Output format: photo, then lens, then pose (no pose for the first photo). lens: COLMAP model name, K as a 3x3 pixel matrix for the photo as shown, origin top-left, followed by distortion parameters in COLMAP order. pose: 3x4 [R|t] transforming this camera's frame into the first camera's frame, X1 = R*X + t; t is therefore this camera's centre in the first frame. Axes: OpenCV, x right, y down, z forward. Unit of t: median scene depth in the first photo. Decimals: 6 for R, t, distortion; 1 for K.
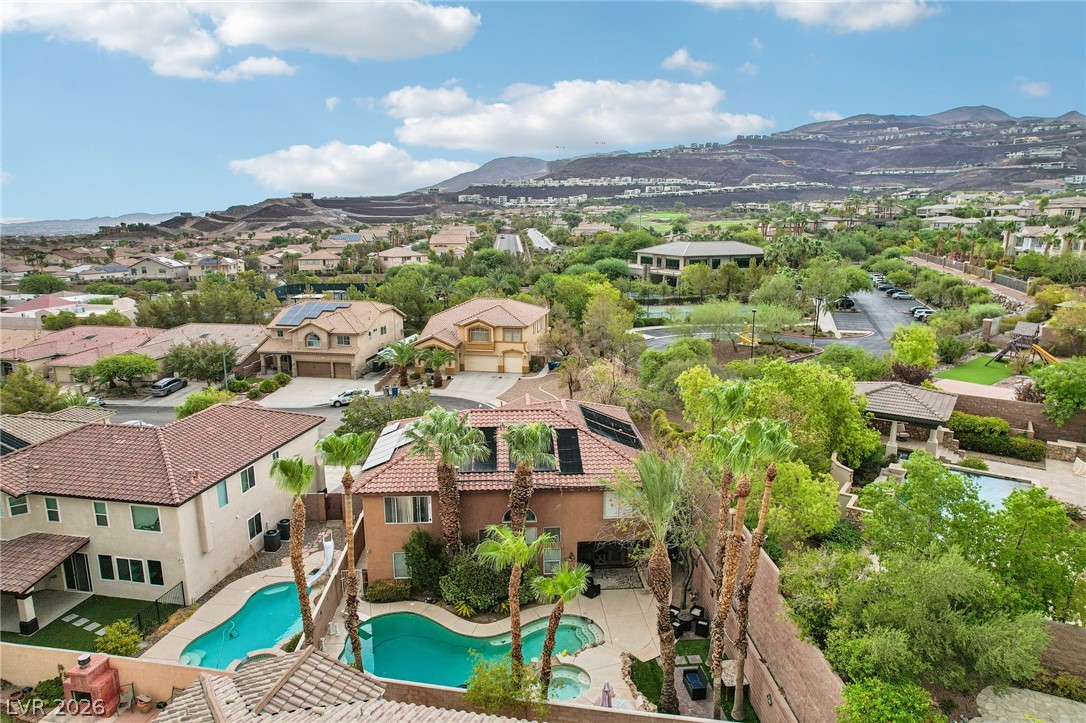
lens RADIAL K [[693.5, 0, 544.3], [0, 693.5, 361.3], [0, 0, 1]] dist [-0.075904, 0.068988]
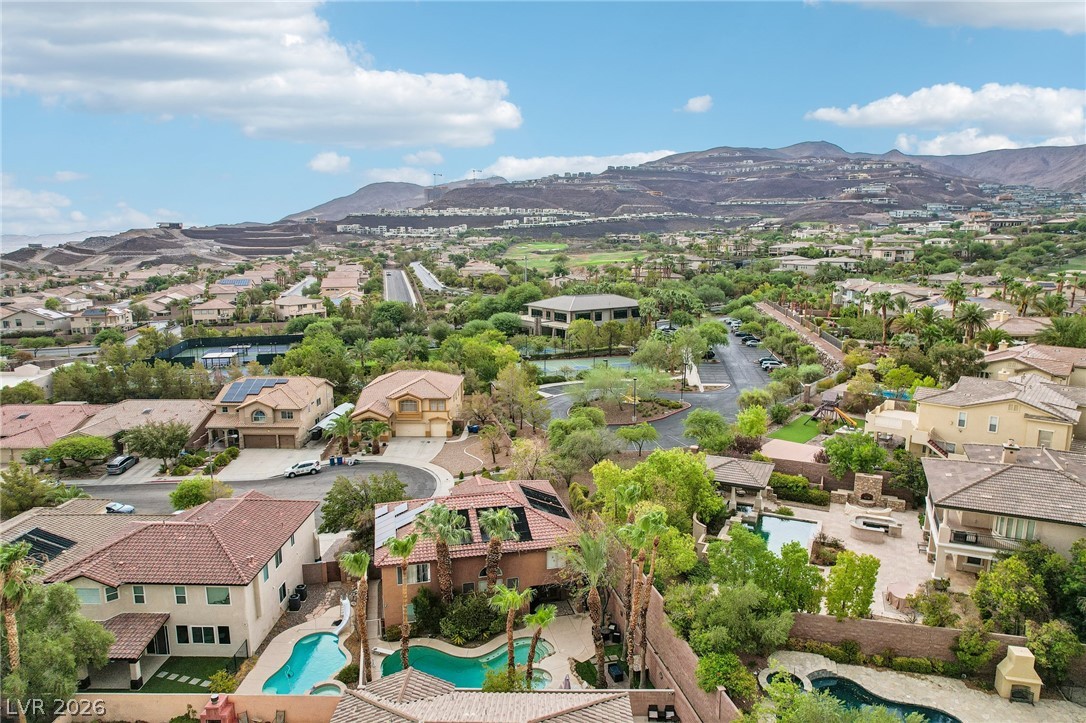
lens RADIAL K [[693.5, 0, 543.5], [0, 693.5, 359.6], [0, 0, 1]] dist [-0.075904, 0.068988]
pose [[0.985070, -0.029129, 0.169670, -0.061854], [0.035060, 0.998871, -0.032063, -0.067397], [-0.168545, 0.037533, 0.984979, -0.181858]]
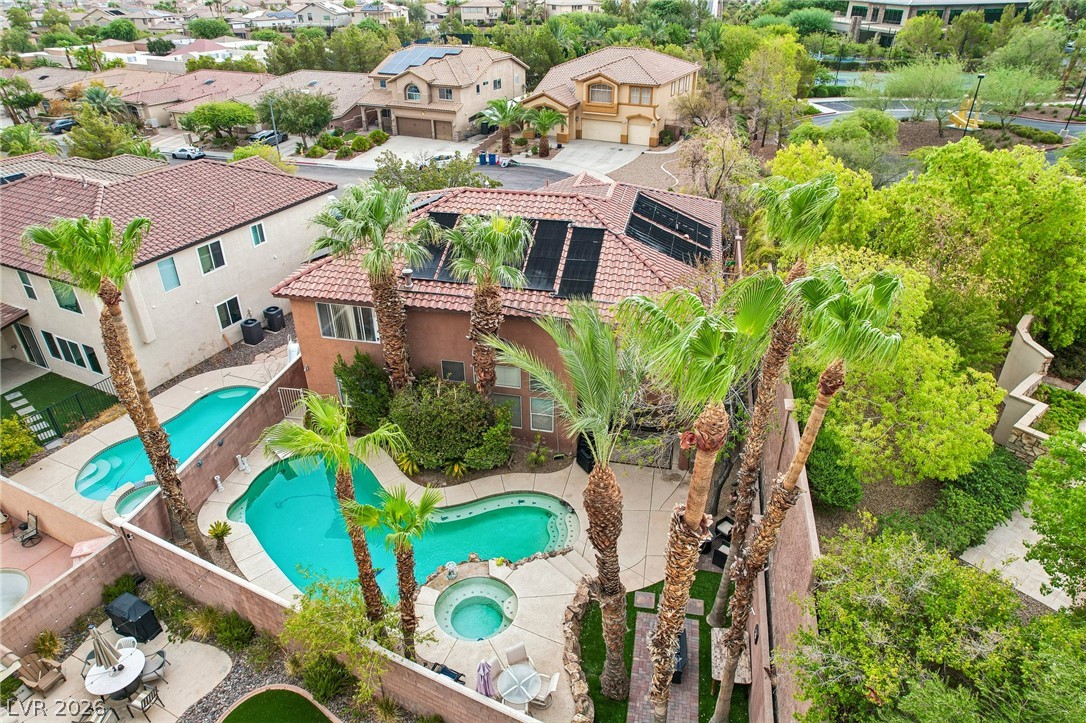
lens RADIAL K [[693.5, 0, 543.3], [0, 693.5, 357.5], [0, 0, 1]] dist [-0.075904, 0.068988]
pose [[0.962826, 0.133180, -0.235010, 0.068155], [-0.053655, 0.946966, 0.316822, 0.002939], [0.264741, -0.292435, 0.918909, 0.142805]]
